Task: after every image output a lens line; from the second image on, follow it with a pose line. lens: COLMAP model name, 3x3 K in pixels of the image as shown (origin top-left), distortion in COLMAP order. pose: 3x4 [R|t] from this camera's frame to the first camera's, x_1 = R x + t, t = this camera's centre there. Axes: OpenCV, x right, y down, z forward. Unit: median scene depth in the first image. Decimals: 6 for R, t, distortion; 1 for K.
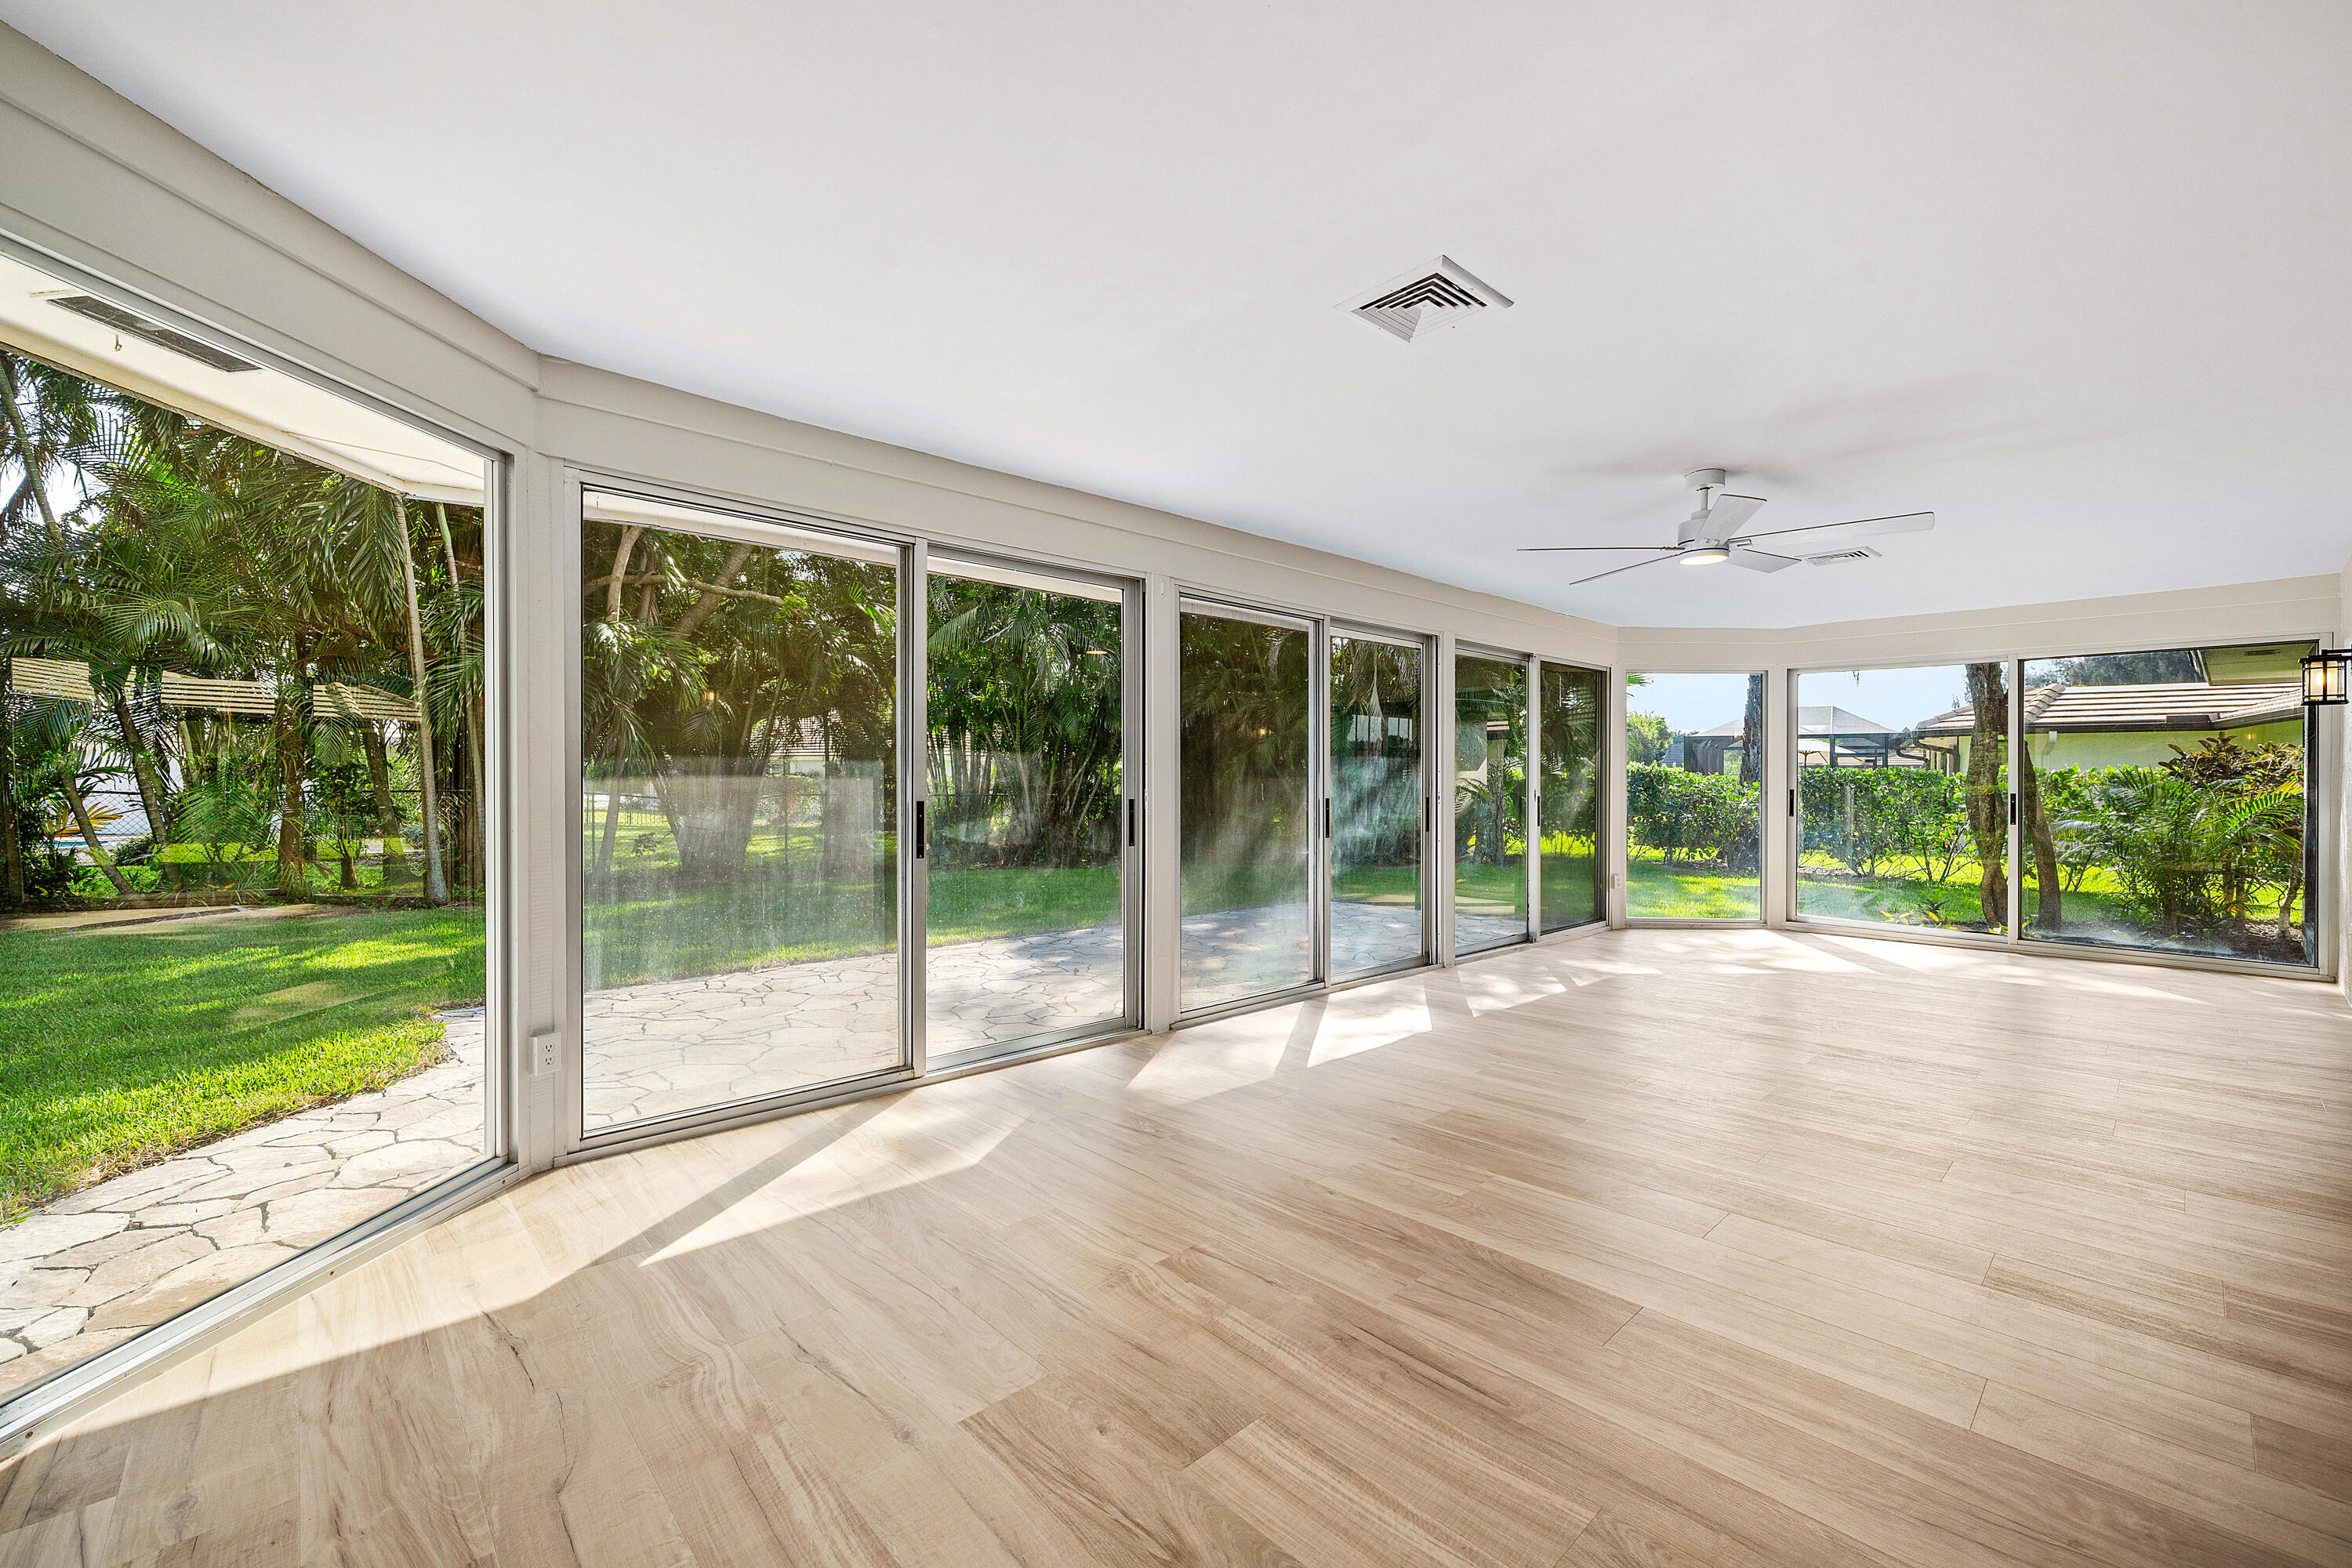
lens RADIAL K [[940.9, 0, 1176.0], [0, 940.9, 784.0], [0, 0, 1]] dist [-0.003705, -0.000234]
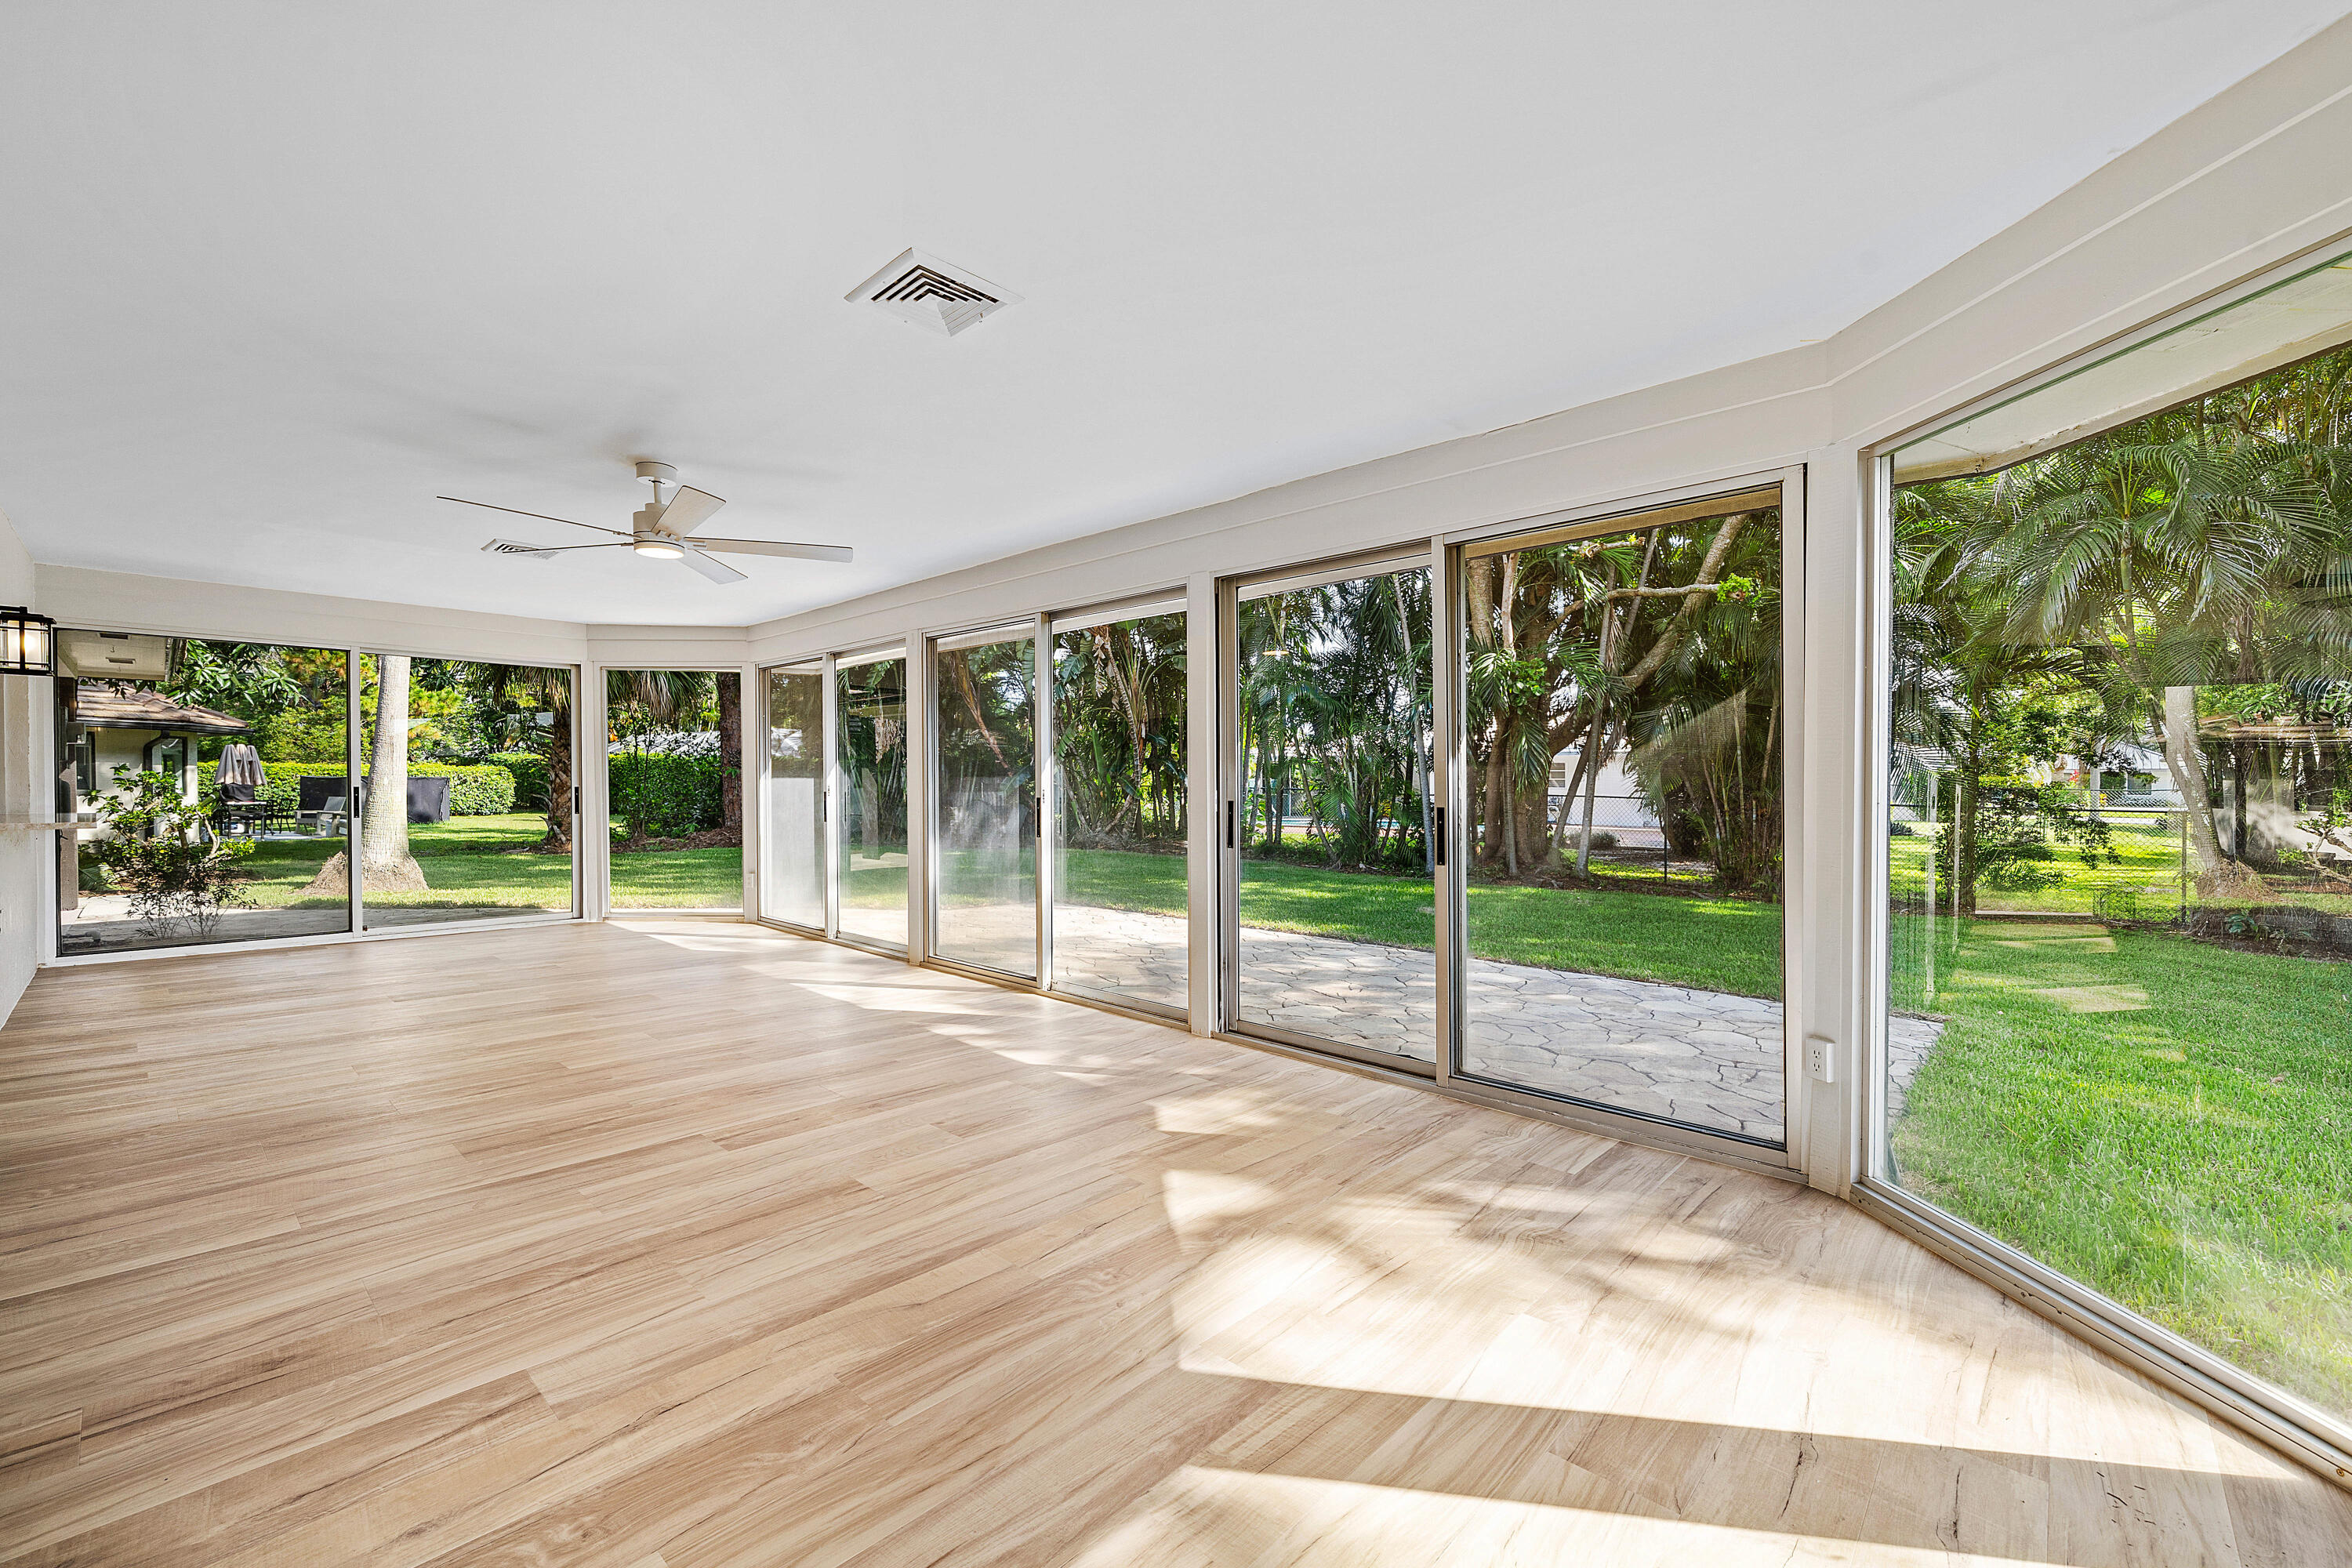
lens RADIAL K [[977.6, 0, 1190.2], [0, 977.6, 791.1], [0, 0, 1]] dist [0.003244, 0.000083]
pose [[0.082361, 0.002093, -0.996600, 1.842948], [-0.004832, 0.999987, 0.001701, 0.009850], [0.996591, 0.004675, 0.082371, 1.654848]]
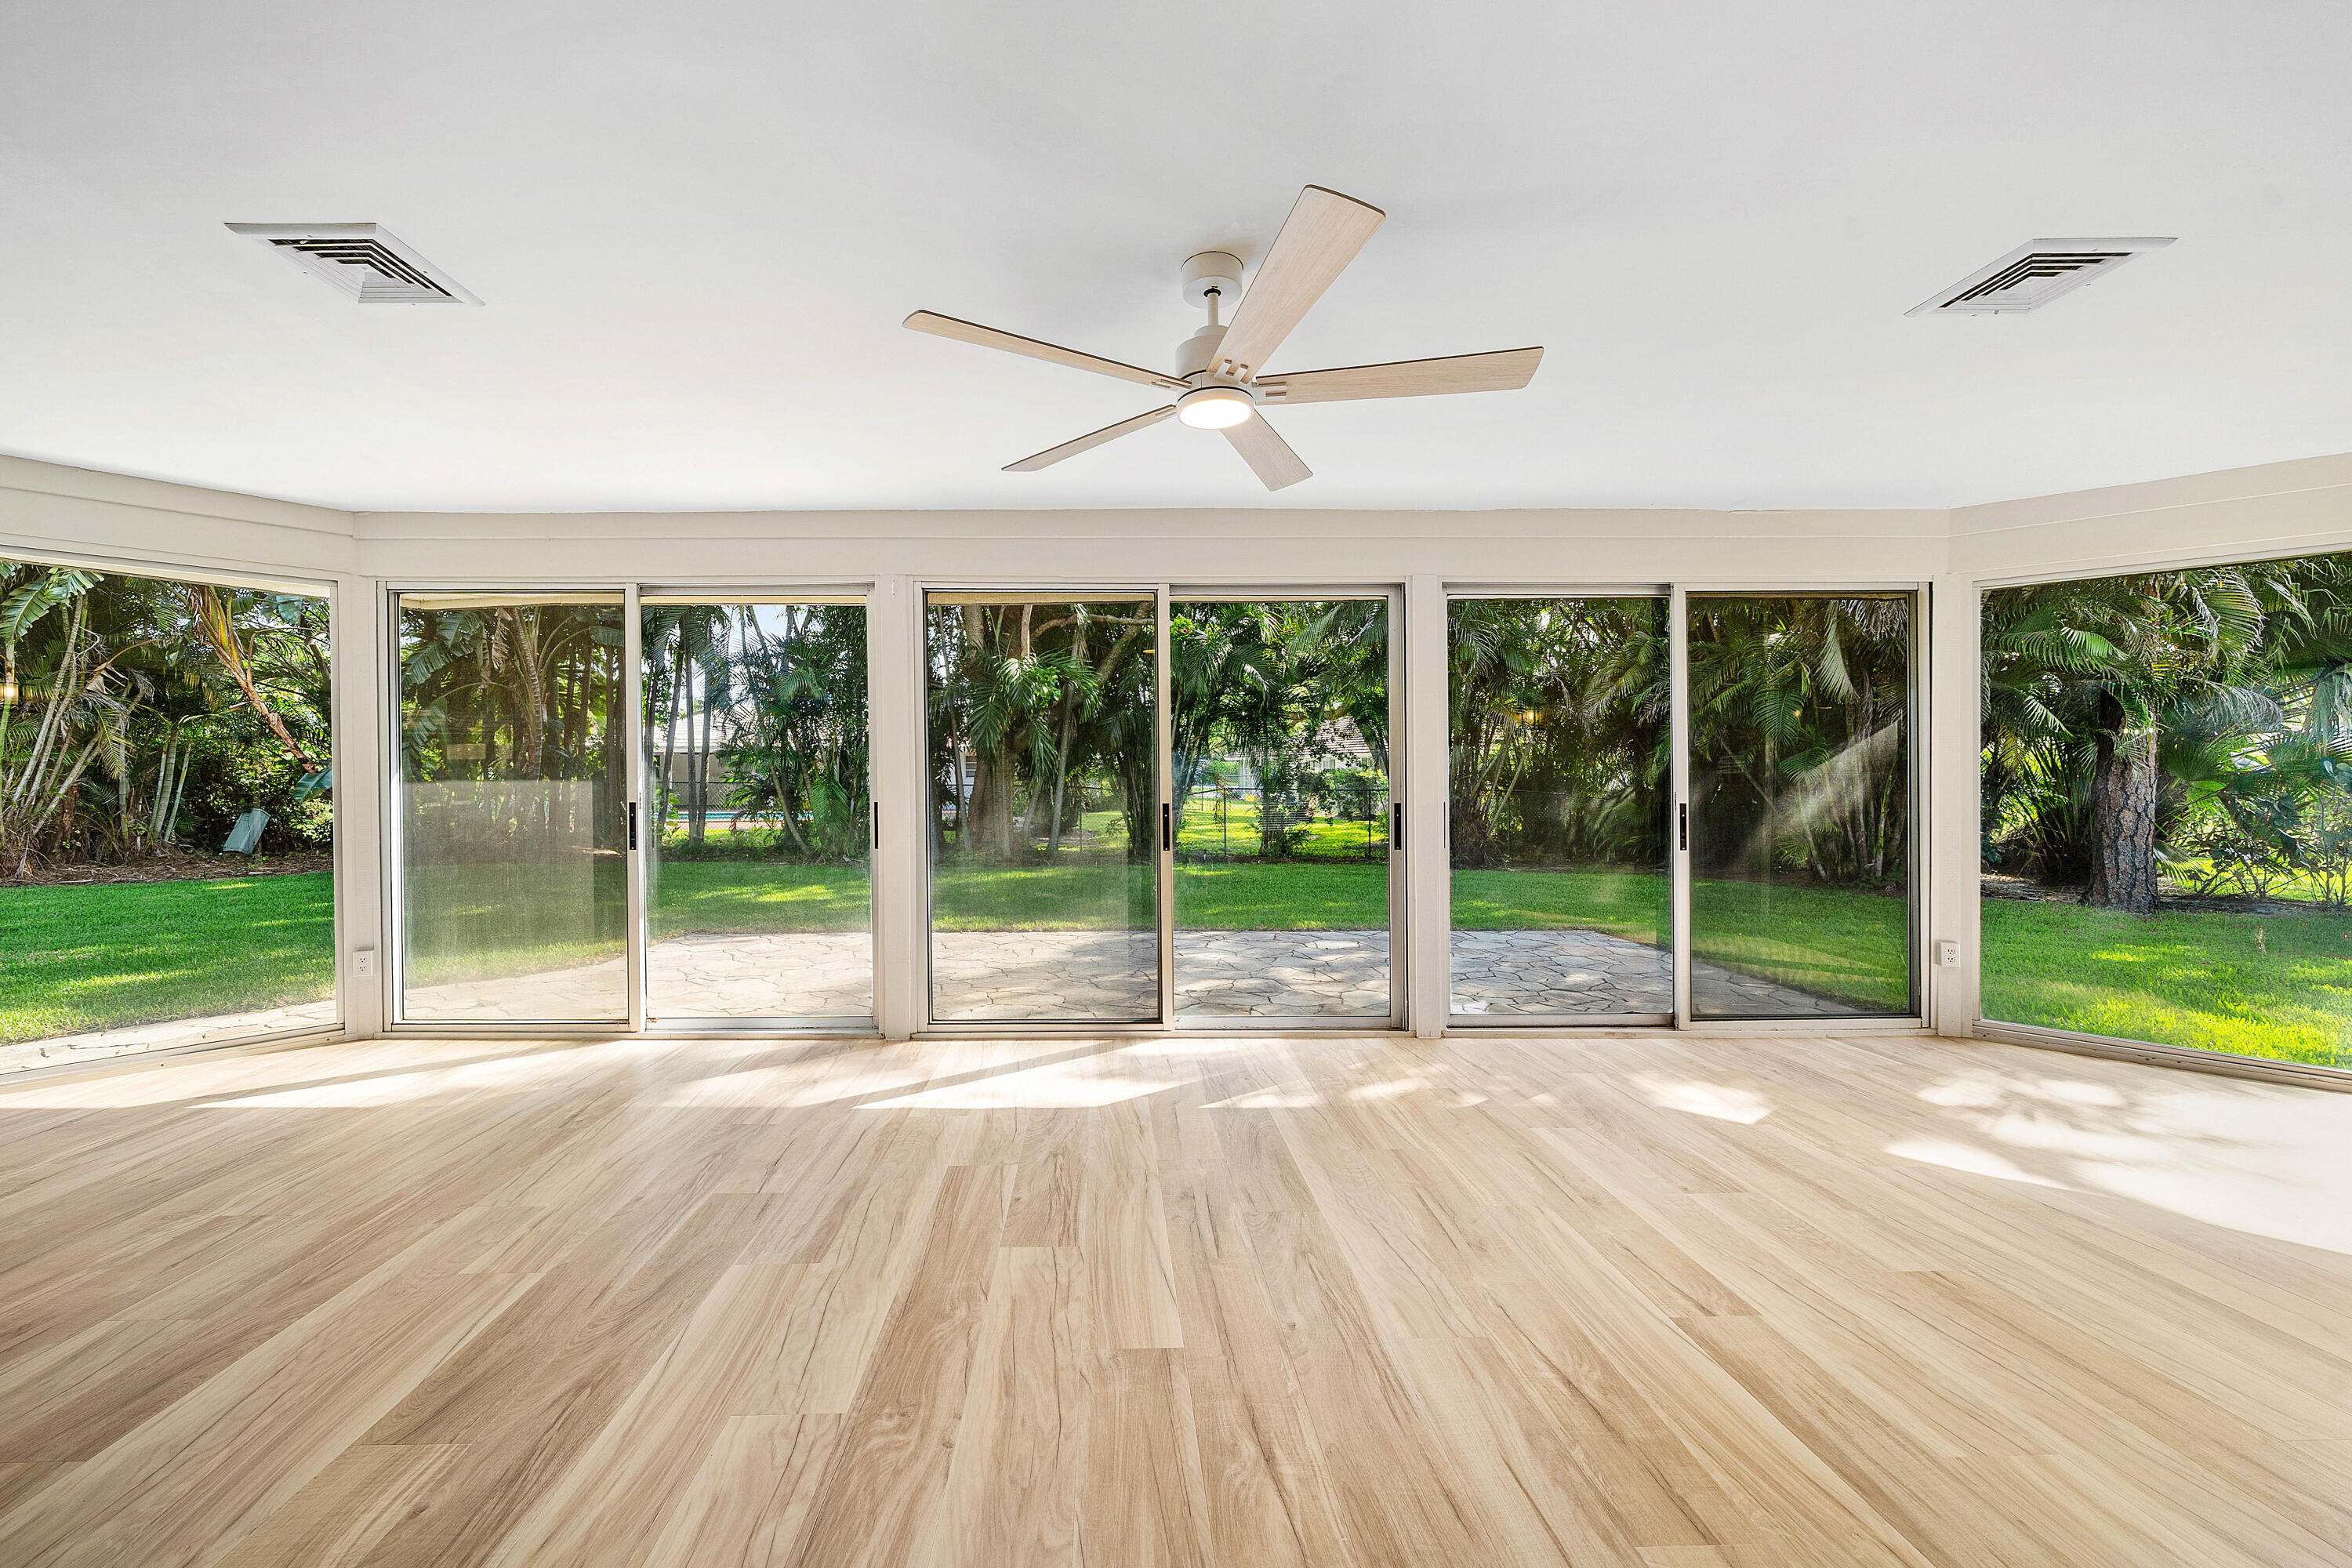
lens RADIAL K [[866.9, 0, 1136.8], [0, 866.9, 780.9], [0, 0, 1]] dist [-0.005622, -0.000015]
pose [[0.753393, -0.001513, -0.657569, 0.985516], [0.003177, 0.999994, 0.001339, -0.007735], [0.657563, -0.003098, 0.753393, 0.626090]]
